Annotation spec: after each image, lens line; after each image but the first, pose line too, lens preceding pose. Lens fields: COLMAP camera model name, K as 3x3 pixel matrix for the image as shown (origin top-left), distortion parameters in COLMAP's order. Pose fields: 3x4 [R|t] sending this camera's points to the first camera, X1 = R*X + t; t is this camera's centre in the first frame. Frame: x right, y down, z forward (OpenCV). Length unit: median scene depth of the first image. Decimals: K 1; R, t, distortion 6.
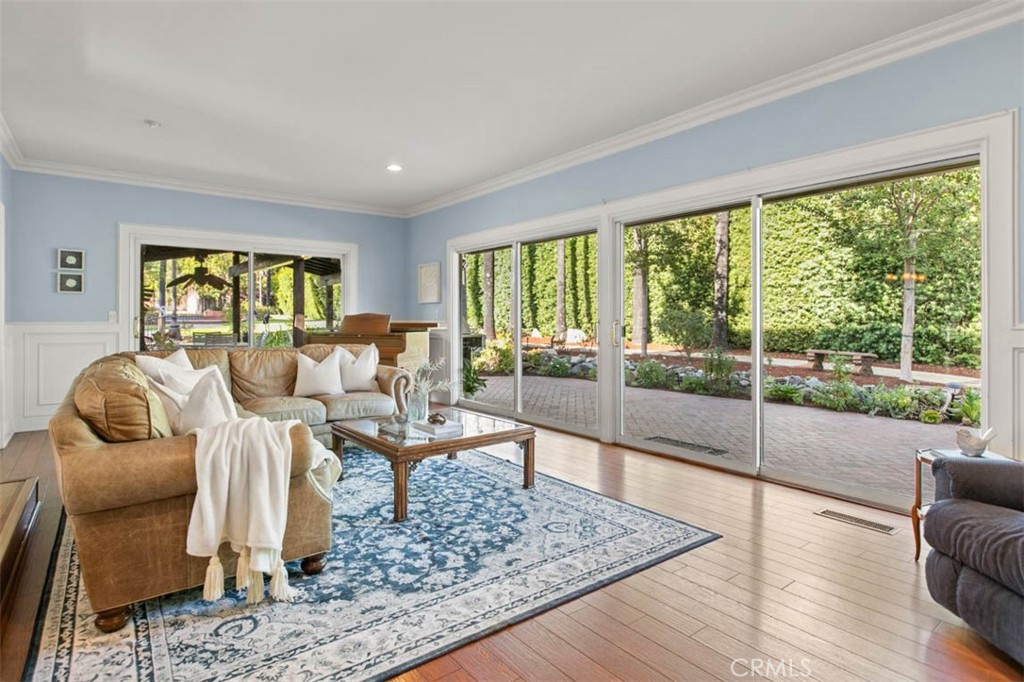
lens RADIAL K [[535.3, 0, 507.7], [0, 535.3, 331.7], [0, 0, 1]] dist [0.000124, -0.002460]
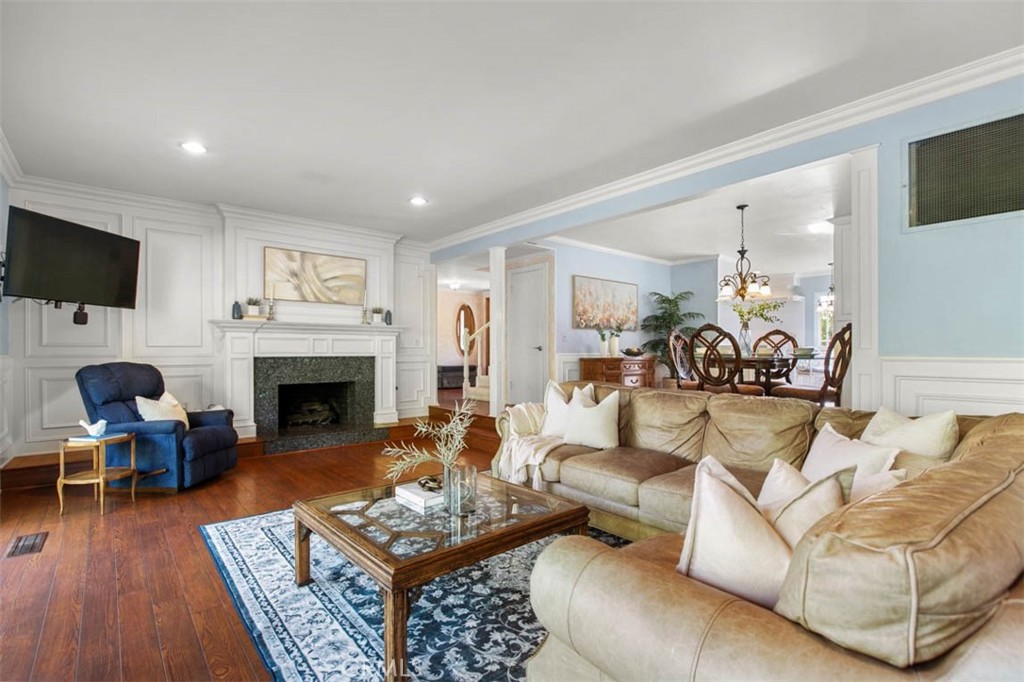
lens RADIAL K [[476.8, 0, 514.9], [0, 476.8, 360.4], [0, 0, 1]] dist [-0.001152, 0.000266]
pose [[-0.998344, 0.005906, -0.057222, -0.183982], [0.003230, 0.998901, 0.046750, -0.036785], [0.057435, 0.046488, -0.997266, 1.425125]]
